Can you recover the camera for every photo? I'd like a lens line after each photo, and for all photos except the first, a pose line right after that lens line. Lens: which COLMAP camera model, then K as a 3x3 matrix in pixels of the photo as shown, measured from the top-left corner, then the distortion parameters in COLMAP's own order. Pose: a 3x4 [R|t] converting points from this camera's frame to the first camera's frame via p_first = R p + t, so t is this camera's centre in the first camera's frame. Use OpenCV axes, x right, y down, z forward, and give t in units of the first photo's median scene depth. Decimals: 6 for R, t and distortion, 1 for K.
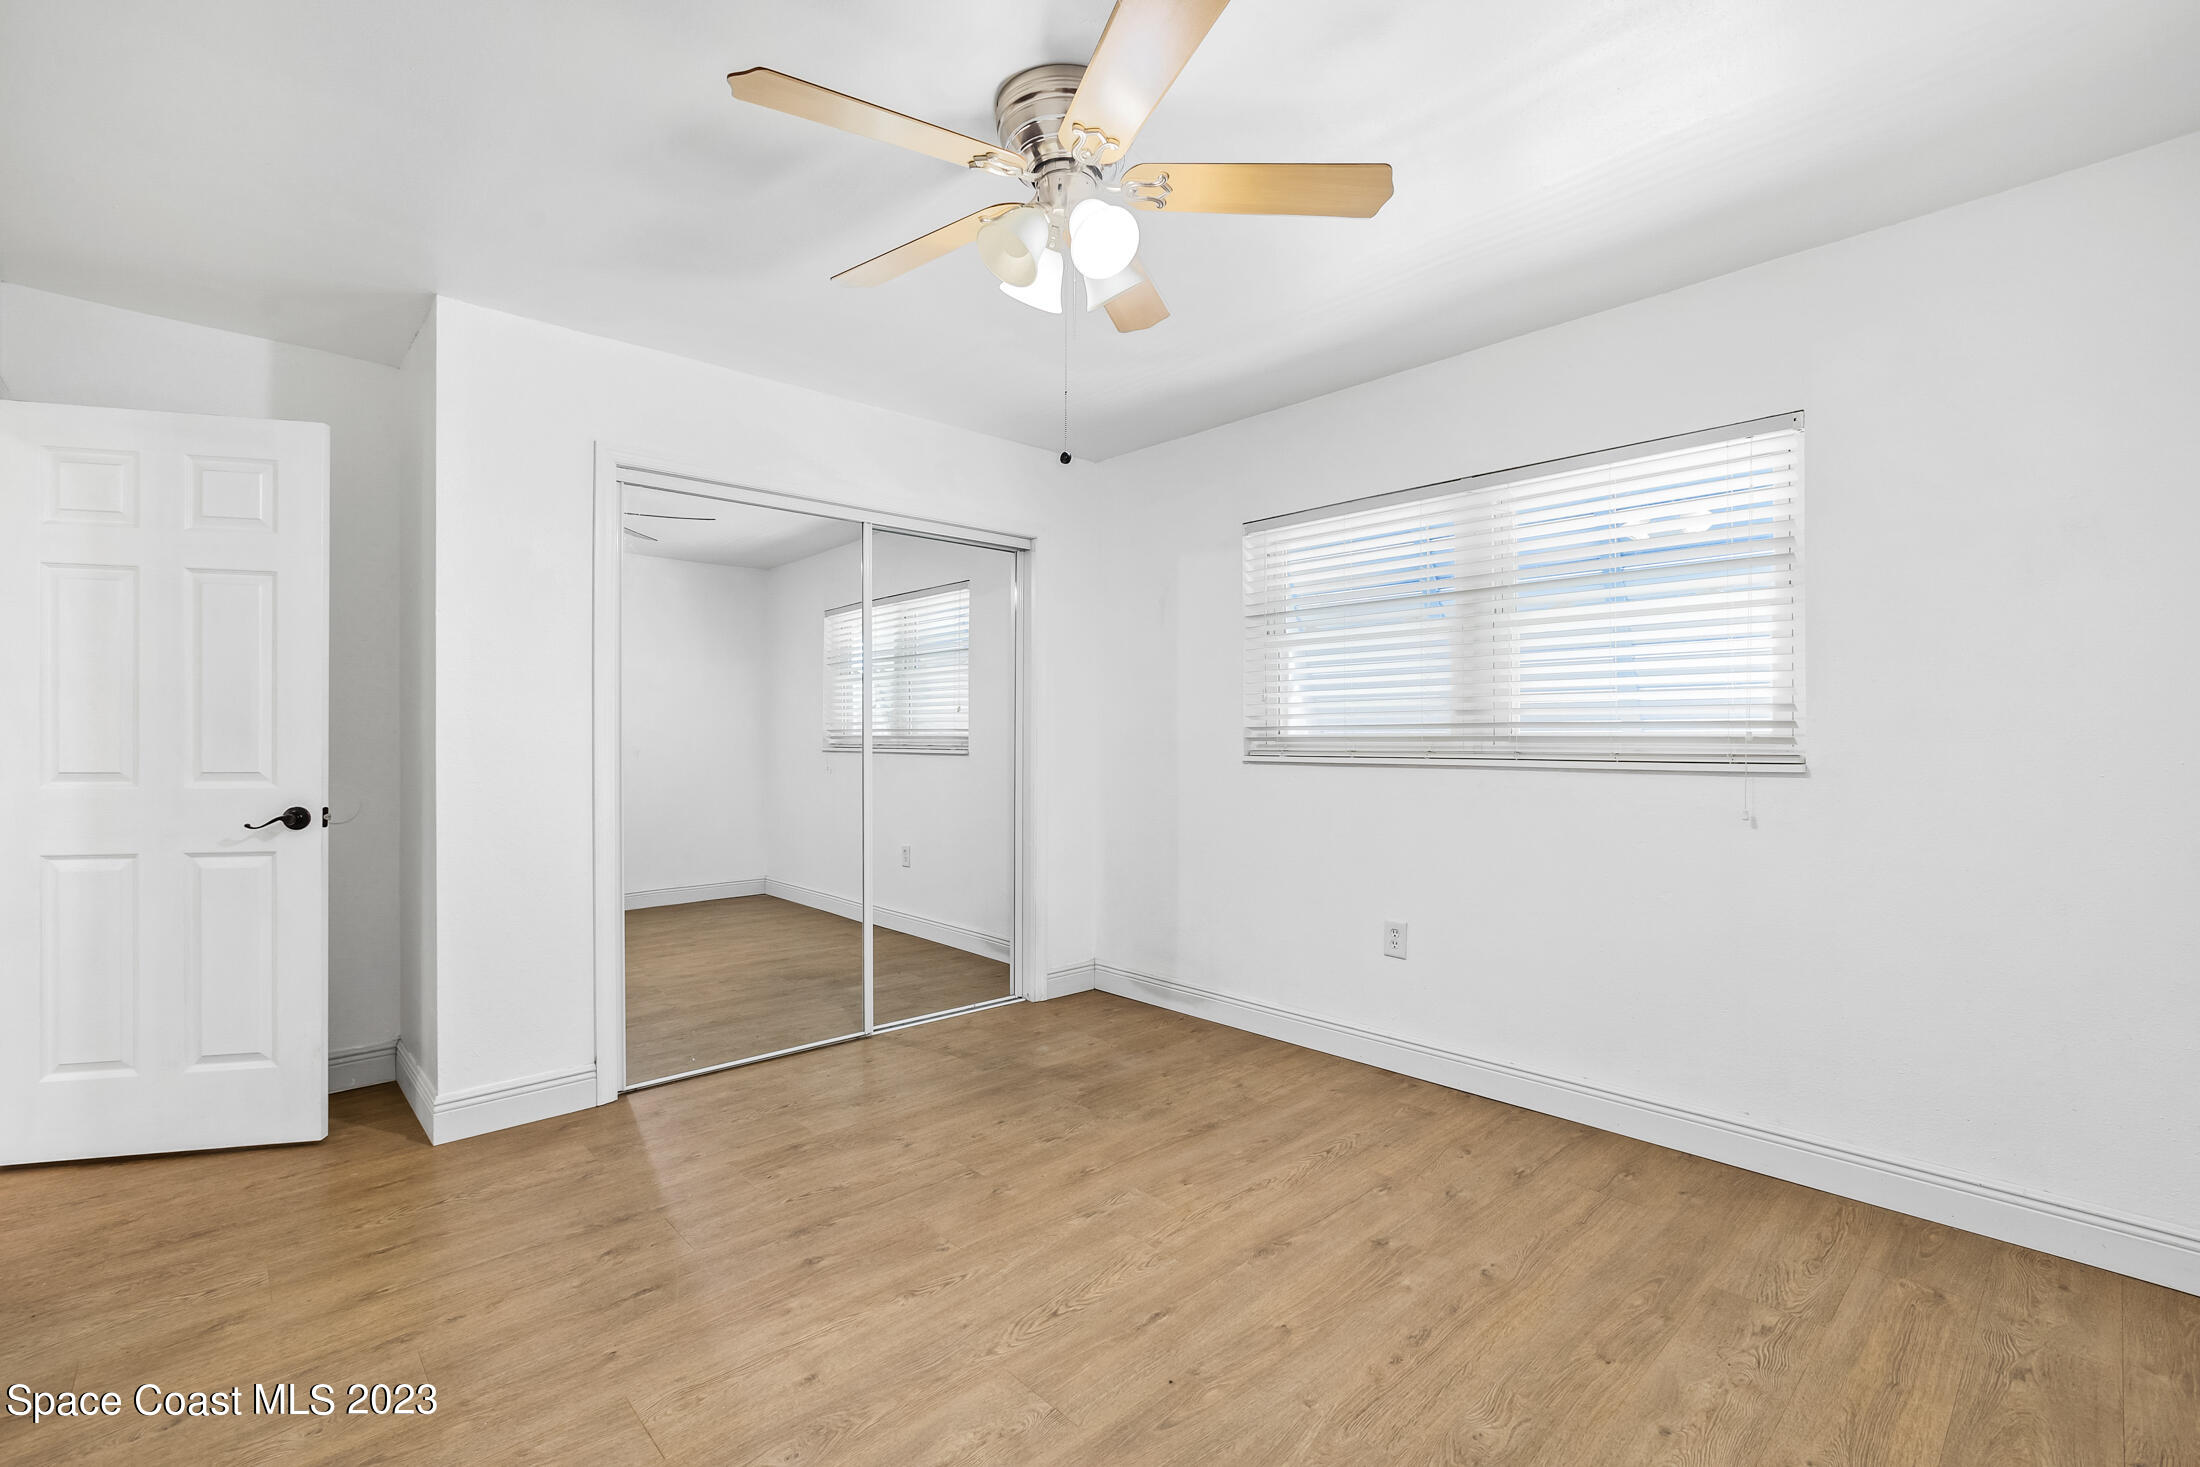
lens RADIAL K [[905.8, 0, 1100.0], [0, 905.8, 733.5], [0, 0, 1]] dist [-0.003357, -0.000119]
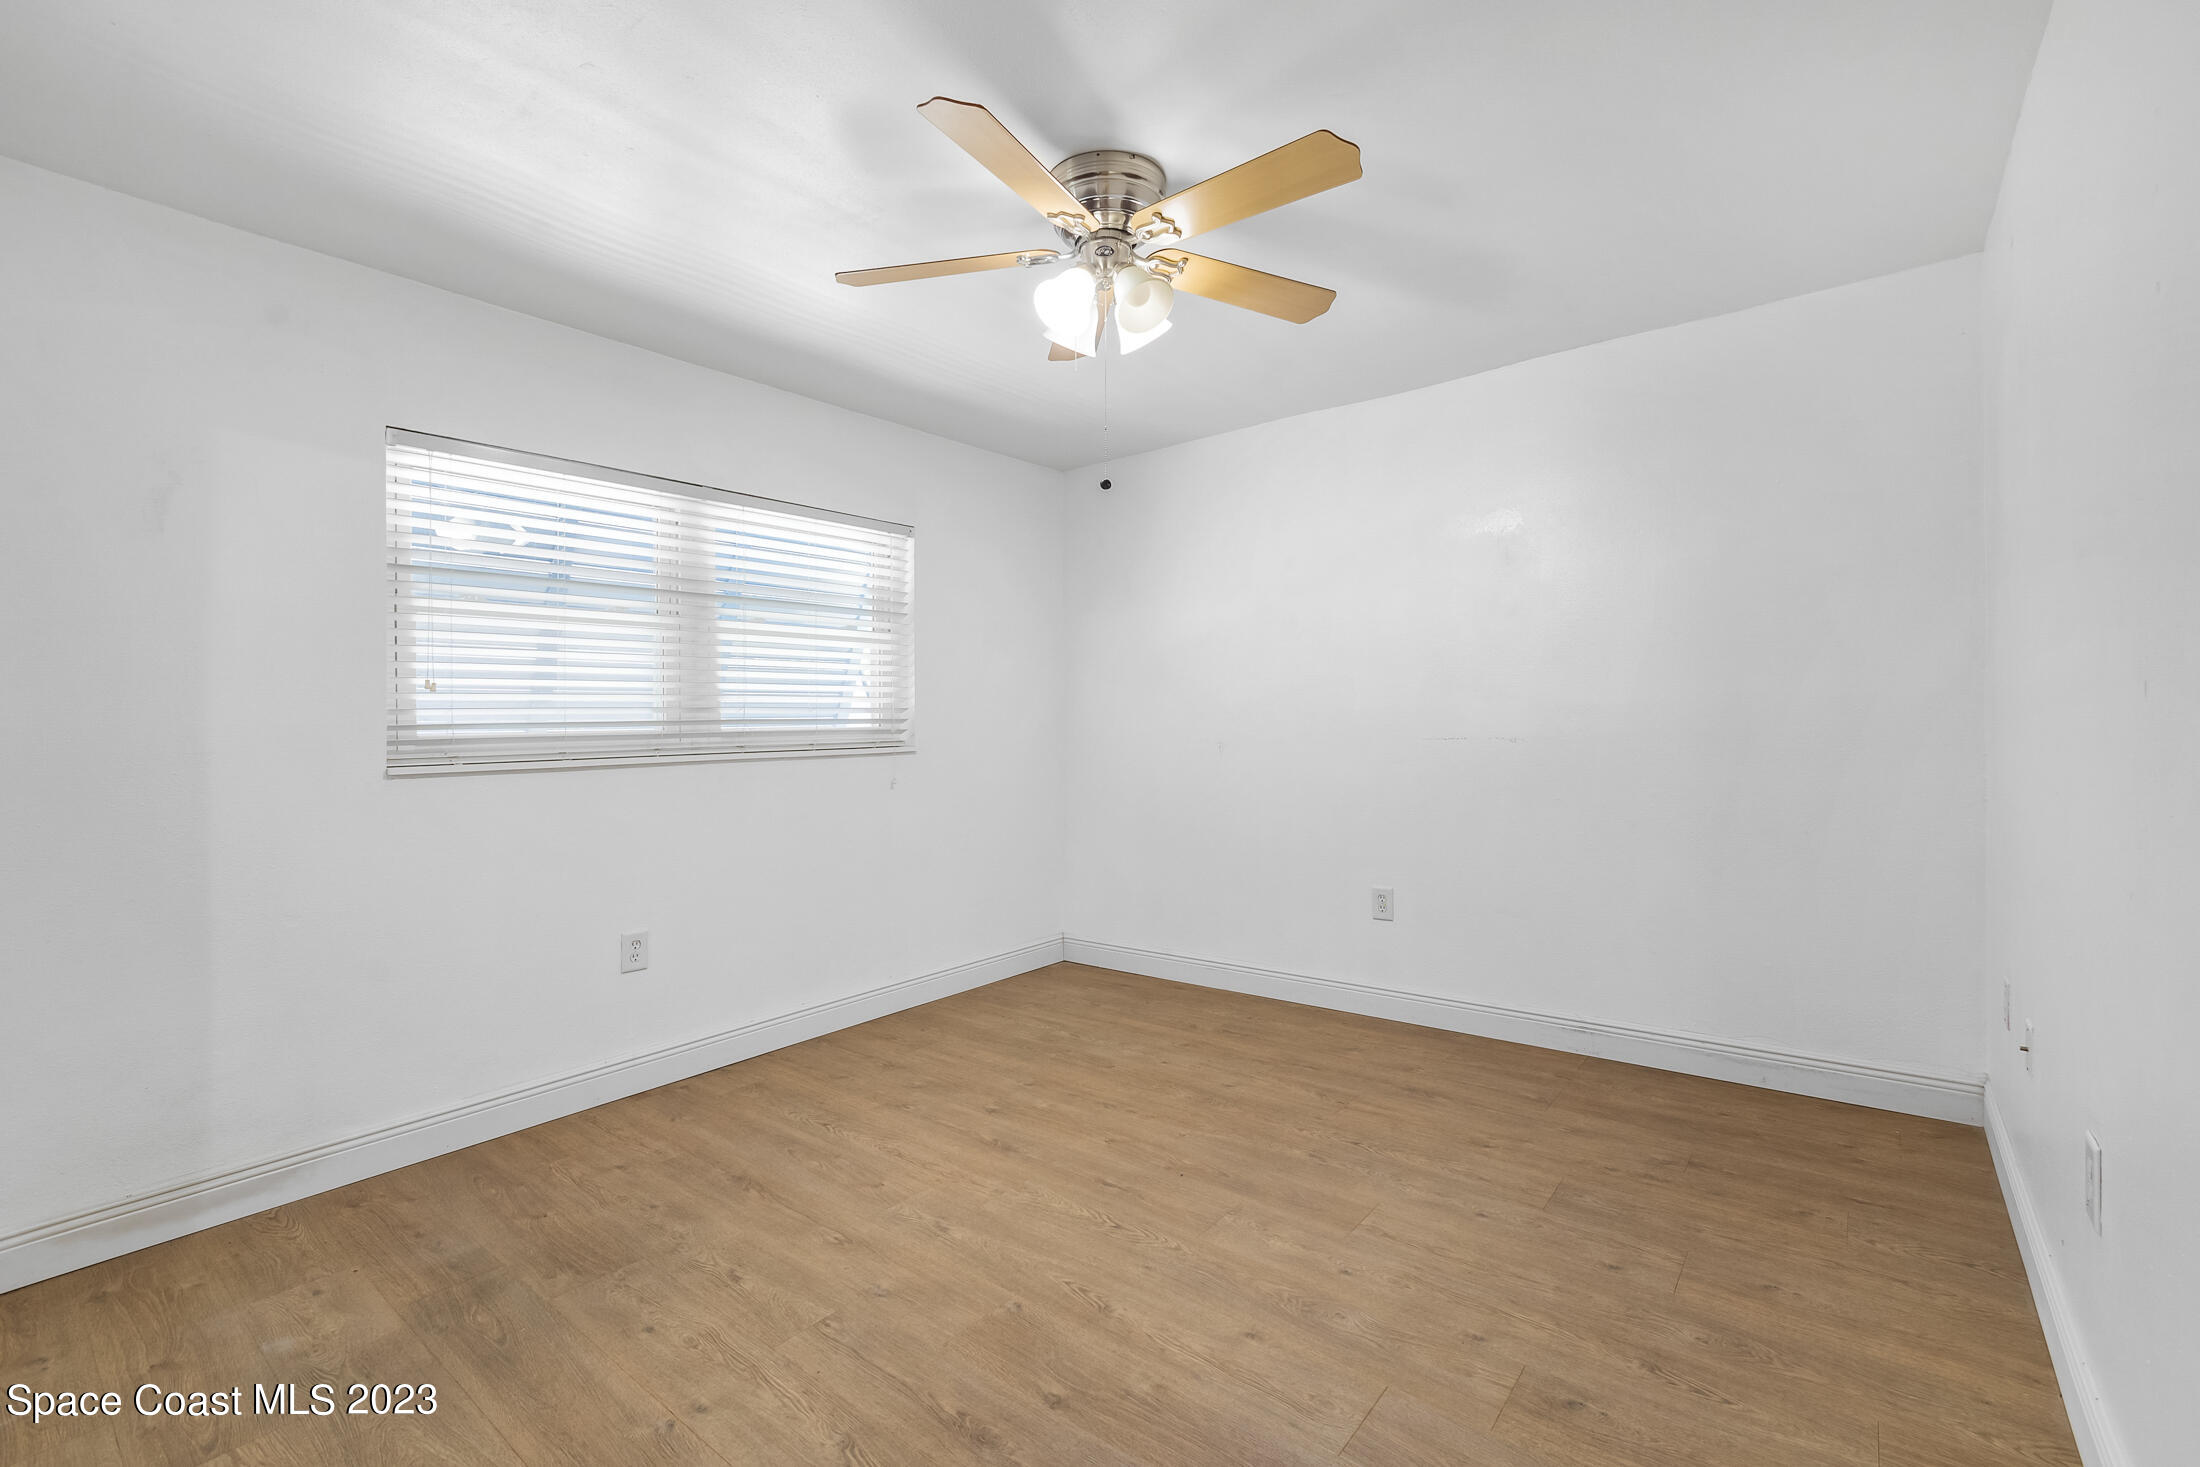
lens RADIAL K [[905.8, 0, 1100.0], [0, 905.8, 733.5], [0, 0, 1]] dist [-0.003357, -0.000119]
pose [[-0.087529, -0.005933, 0.996144, -0.811391], [0.016914, 0.999829, 0.007441, 0.004820], [-0.996018, 0.017501, -0.087414, 0.758150]]
